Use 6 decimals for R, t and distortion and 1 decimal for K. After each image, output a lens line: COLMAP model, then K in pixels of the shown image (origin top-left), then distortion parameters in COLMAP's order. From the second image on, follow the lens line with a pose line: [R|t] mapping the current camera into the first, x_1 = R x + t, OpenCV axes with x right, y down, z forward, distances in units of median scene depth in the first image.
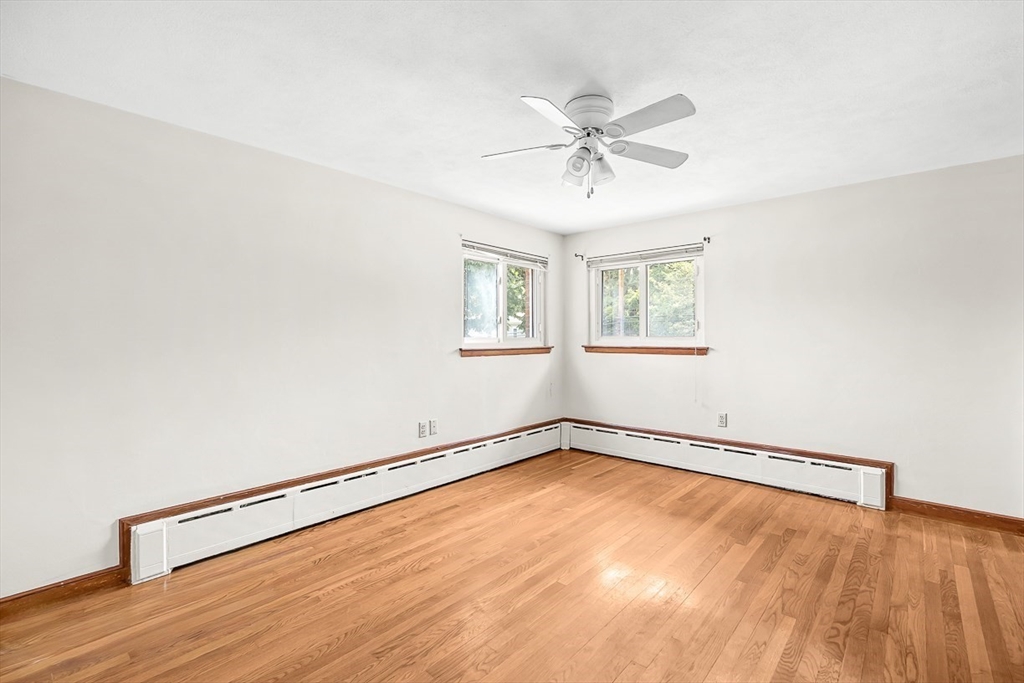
lens RADIAL K [[460.0, 0, 516.2], [0, 460.0, 339.3], [0, 0, 1]] dist [-0.000776, 0.000070]
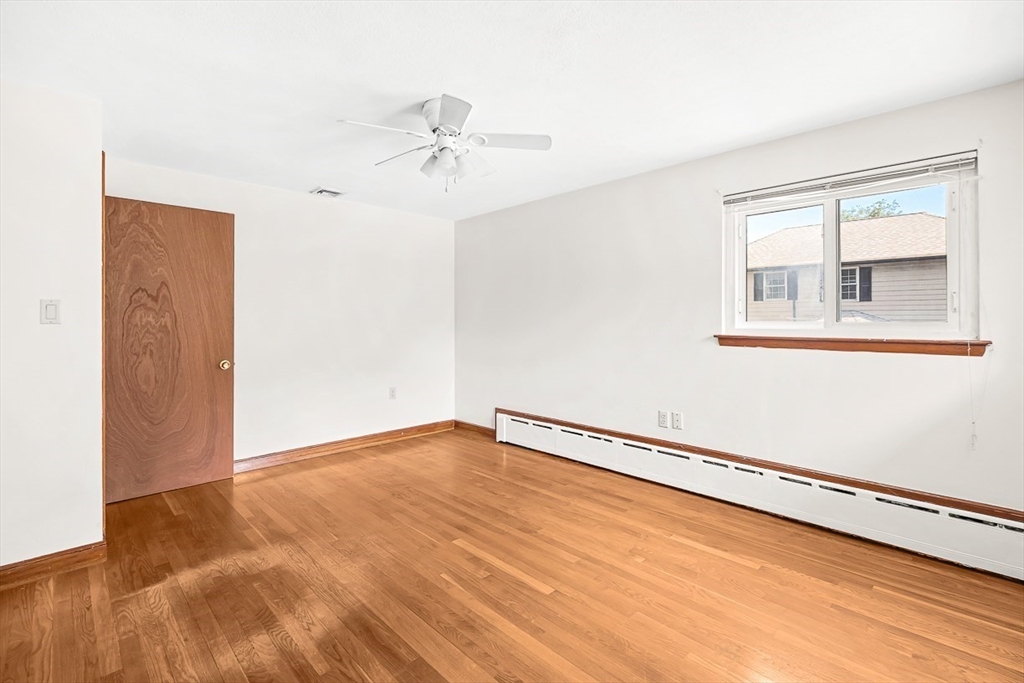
lens RADIAL K [[462.9, 0, 514.0], [0, 462.9, 320.8], [0, 0, 1]] dist [-0.000669, 0.000191]
pose [[-0.075523, 0.001986, -0.997142, 0.846089], [-0.001604, 0.999996, 0.002113, -0.006806], [0.997143, 0.001759, -0.075520, 0.852491]]
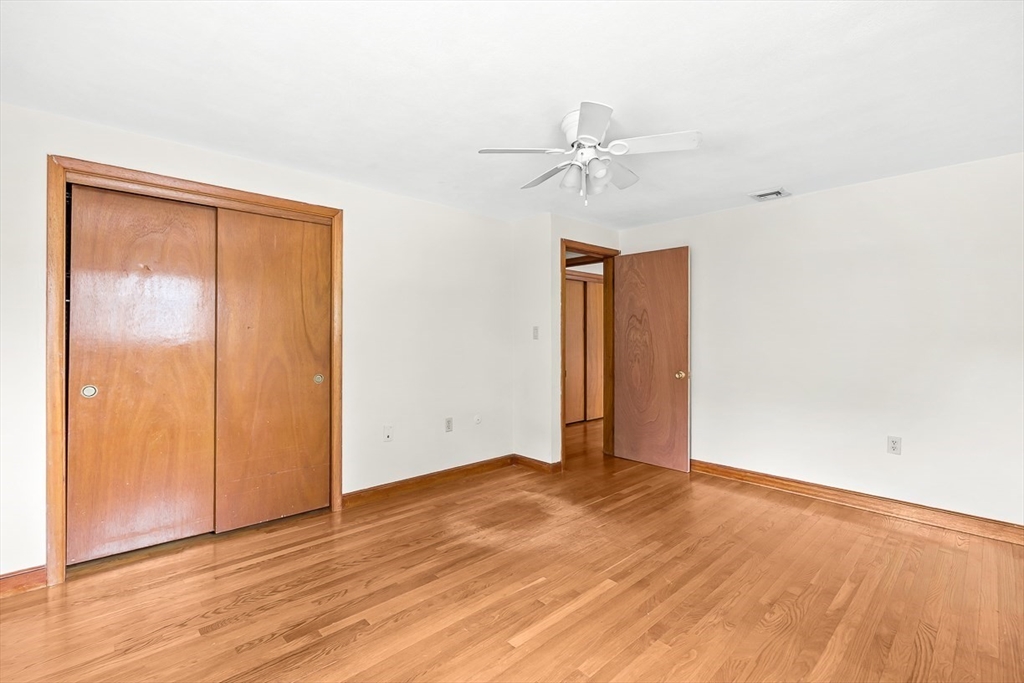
lens RADIAL K [[460.0, 0, 516.2], [0, 460.0, 339.3], [0, 0, 1]] dist [-0.000776, 0.000070]
pose [[-0.995462, -0.002295, 0.095128, 0.150726], [-0.001452, 0.999959, 0.008937, -0.010514], [-0.095144, 0.008758, -0.995425, 1.411644]]
